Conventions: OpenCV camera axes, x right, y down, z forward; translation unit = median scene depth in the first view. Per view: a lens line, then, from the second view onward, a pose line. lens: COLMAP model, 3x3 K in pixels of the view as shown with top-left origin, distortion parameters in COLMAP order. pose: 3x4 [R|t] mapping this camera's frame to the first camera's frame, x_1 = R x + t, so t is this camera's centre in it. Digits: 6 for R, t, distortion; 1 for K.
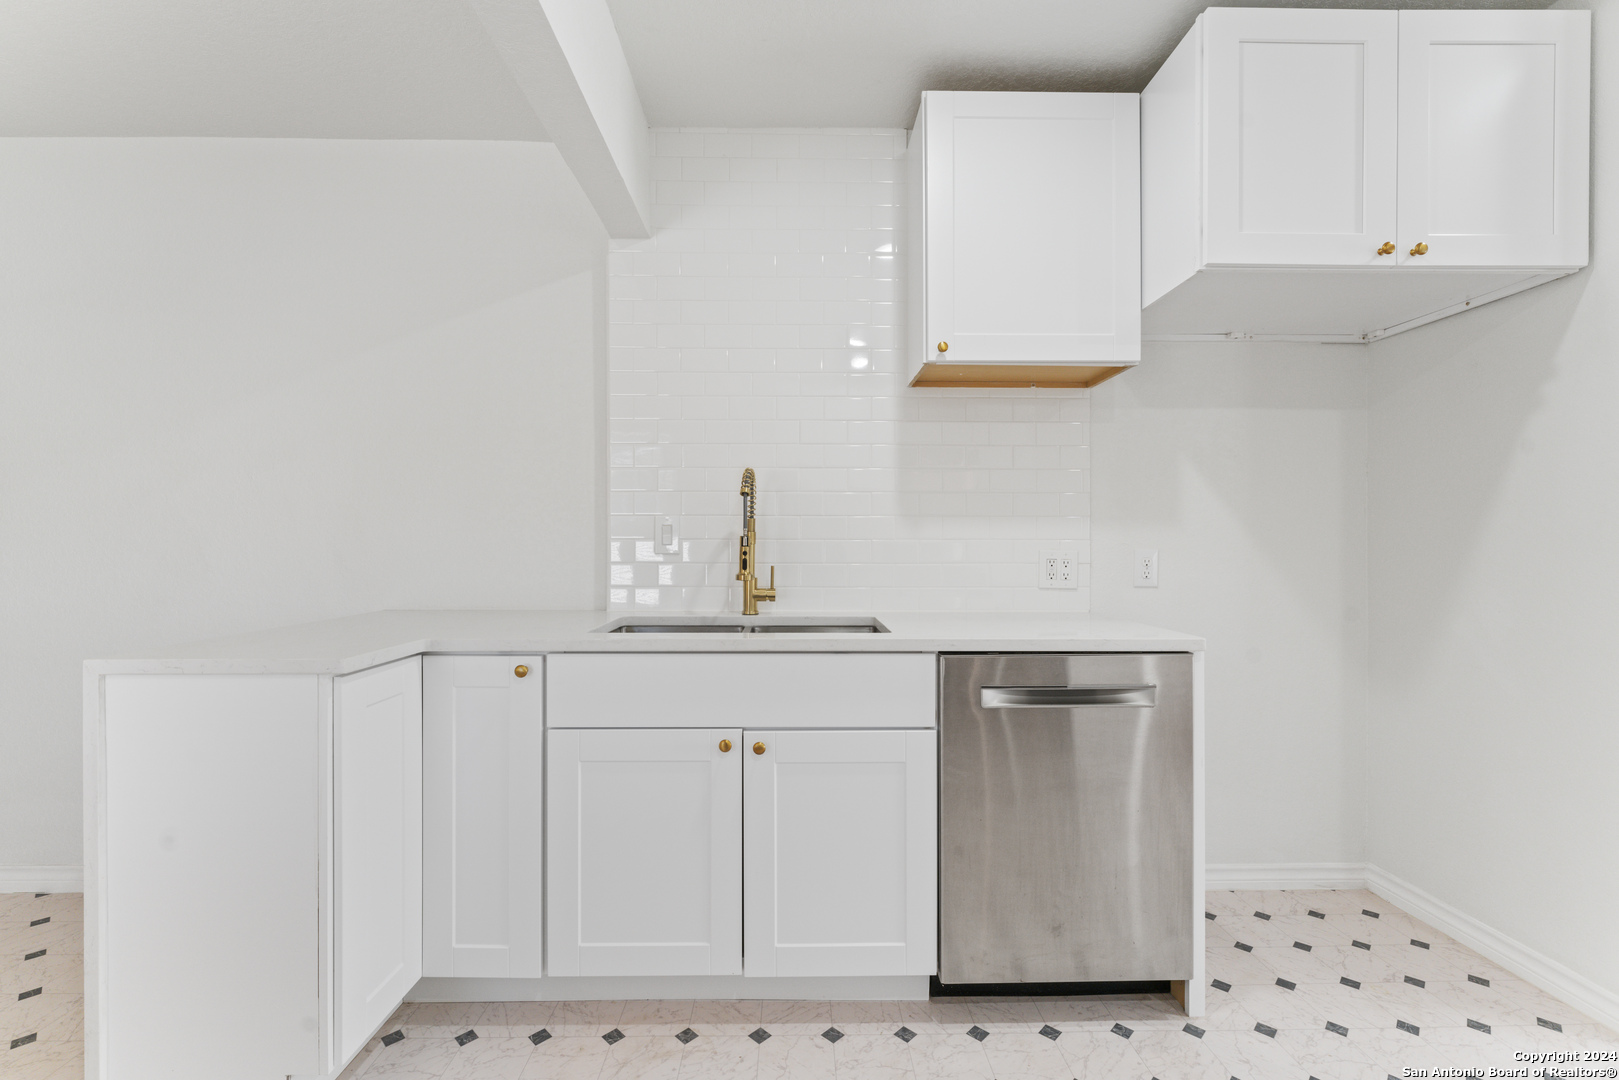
lens RADIAL K [[699.6, 0, 809.5], [0, 699.6, 540.0], [0, 0, 1]] dist [-0.001771, 0.000300]
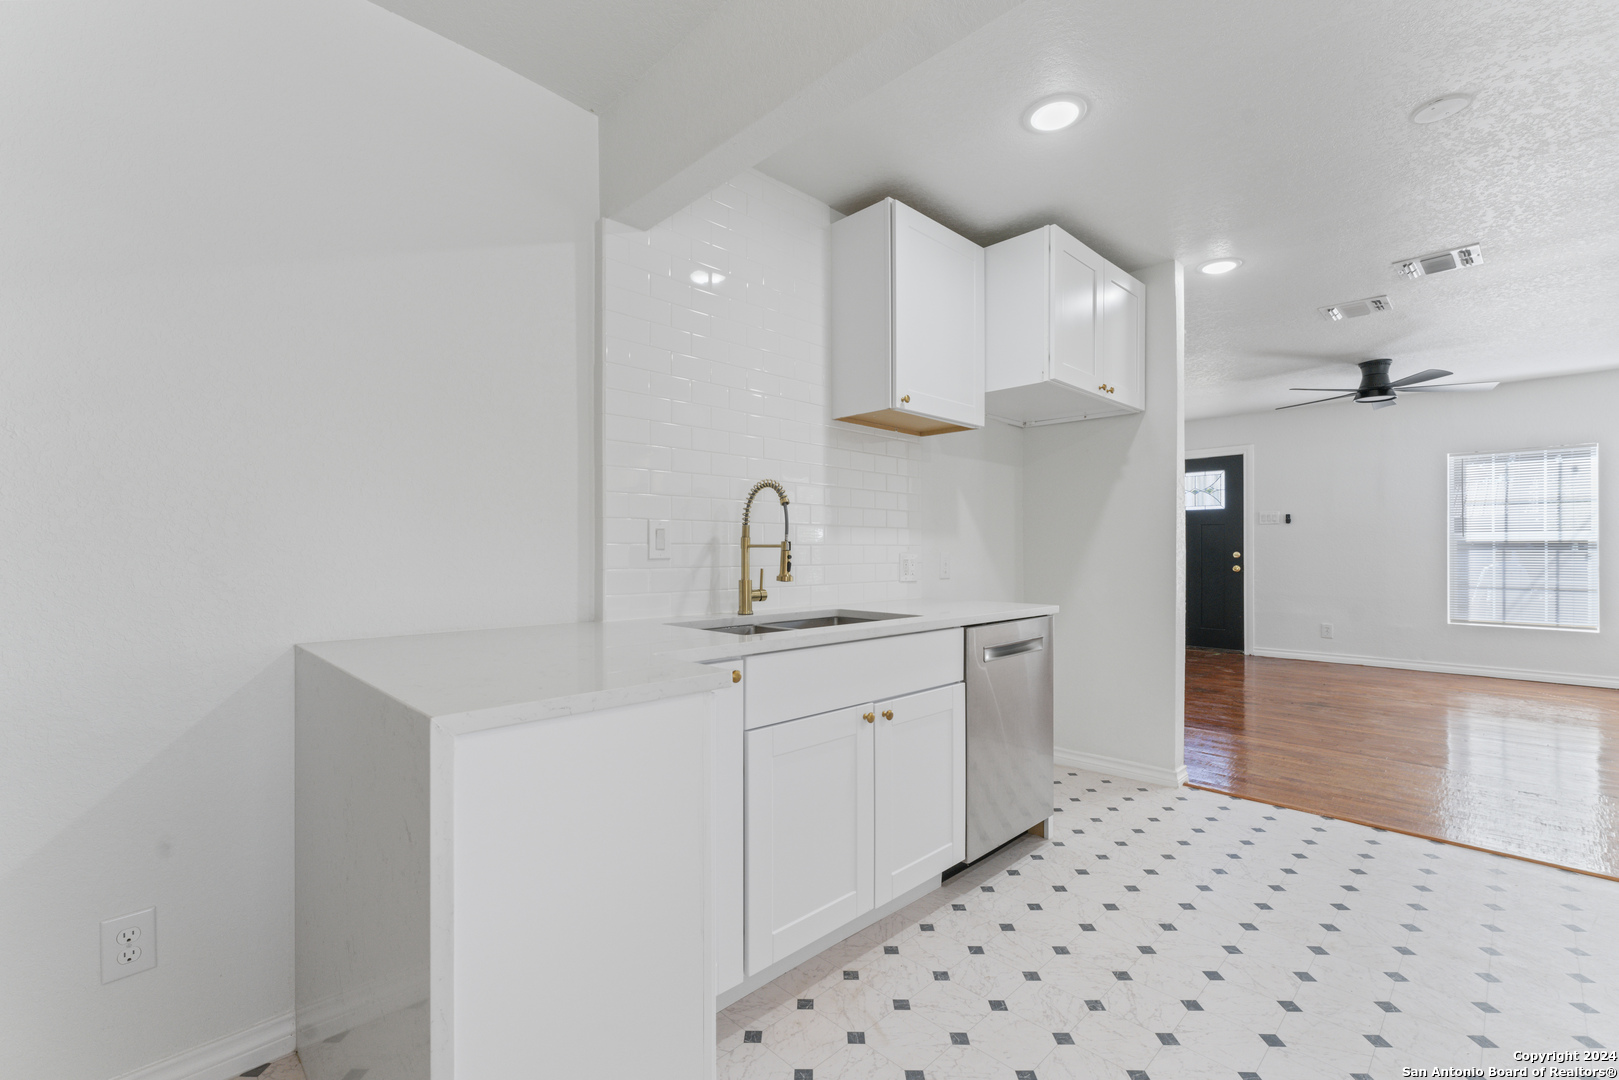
lens RADIAL K [[702.8, 0, 805.2], [0, 702.8, 543.9], [0, 0, 1]] dist [-0.001579, 0.000069]
pose [[0.725092, 0.004398, 0.688638, -0.946160], [-0.000430, 0.999982, -0.005934, 0.005558], [-0.688652, 0.004007, 0.725081, 0.193105]]
